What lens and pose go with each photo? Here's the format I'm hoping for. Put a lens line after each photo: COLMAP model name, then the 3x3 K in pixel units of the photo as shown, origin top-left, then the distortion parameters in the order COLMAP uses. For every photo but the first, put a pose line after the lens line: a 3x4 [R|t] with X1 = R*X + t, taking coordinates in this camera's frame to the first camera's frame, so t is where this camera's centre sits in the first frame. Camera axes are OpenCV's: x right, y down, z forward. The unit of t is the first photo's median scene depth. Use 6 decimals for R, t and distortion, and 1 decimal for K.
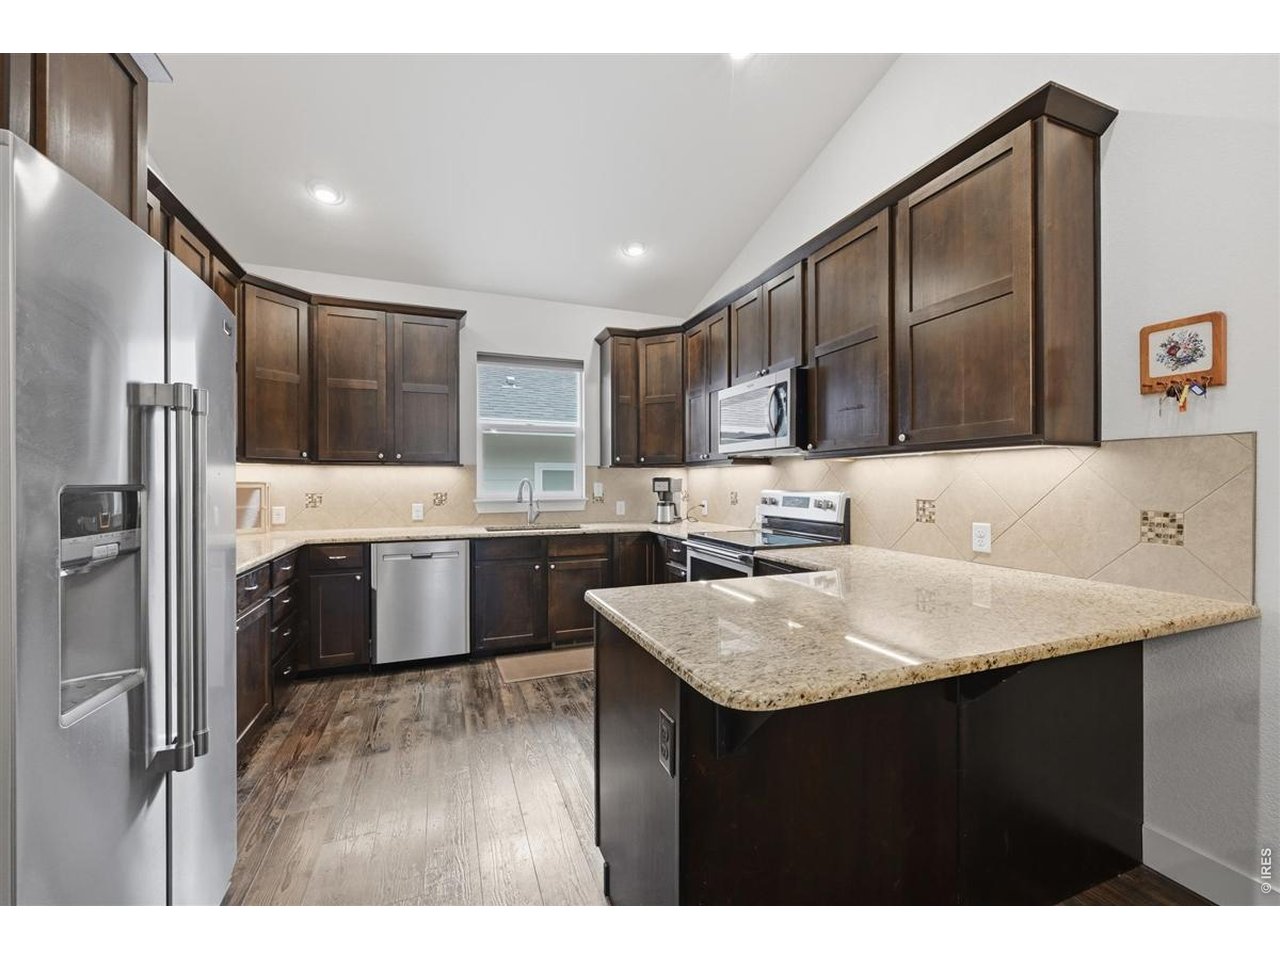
lens RADIAL K [[503.7, 0, 642.1], [0, 503.7, 482.4], [0, 0, 1]] dist [-0.006295, 0.000120]
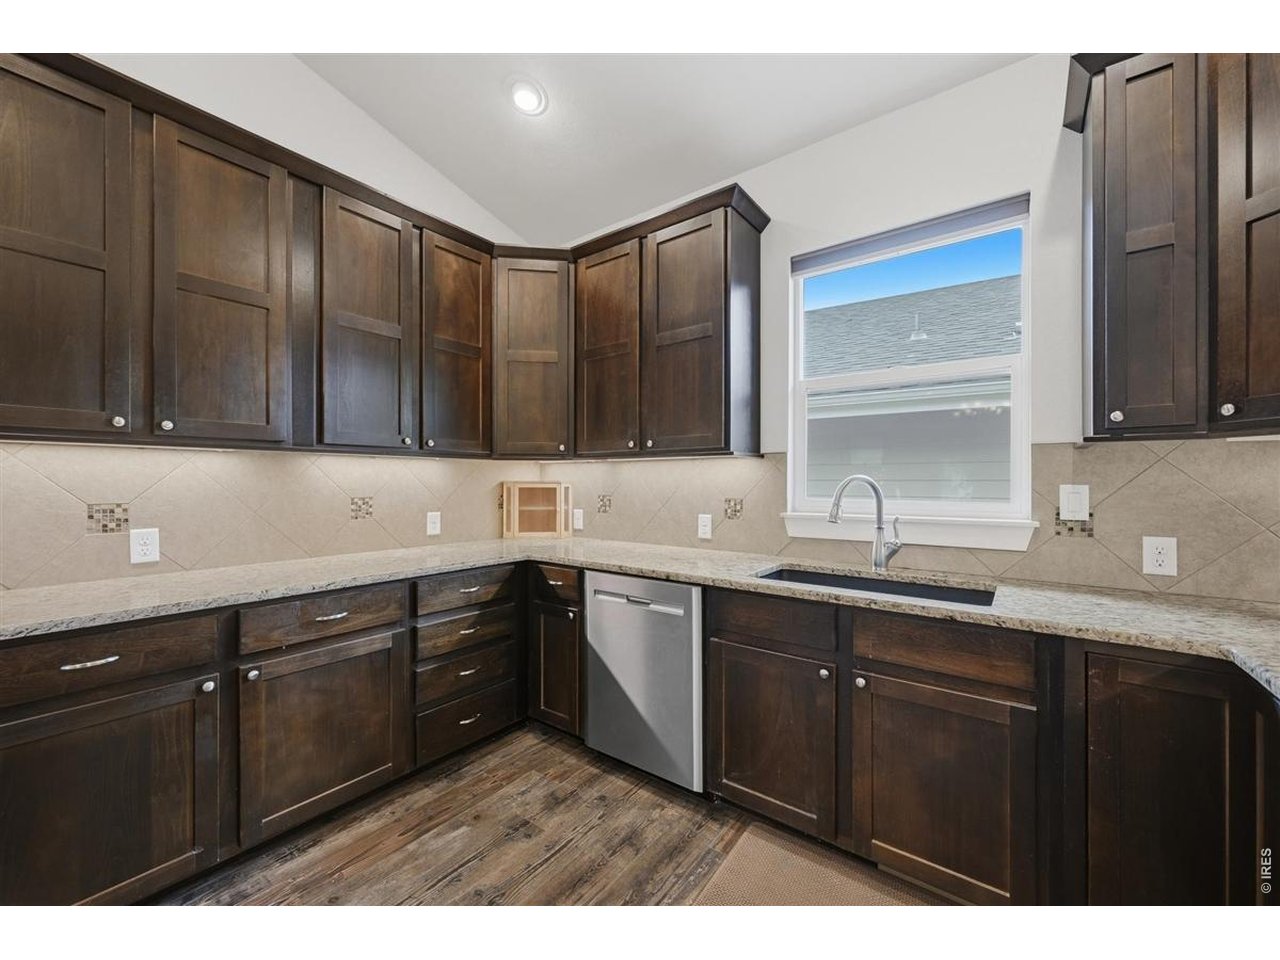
lens RADIAL K [[503.7, 0, 637.9], [0, 503.7, 483.4], [0, 0, 1]] dist [-0.006295, 0.000120]
pose [[0.529942, 0.002768, -0.848029, 0.083942], [-0.004932, 0.999988, 0.000183, 0.001837], [0.848019, 0.004085, 0.529950, 0.651625]]
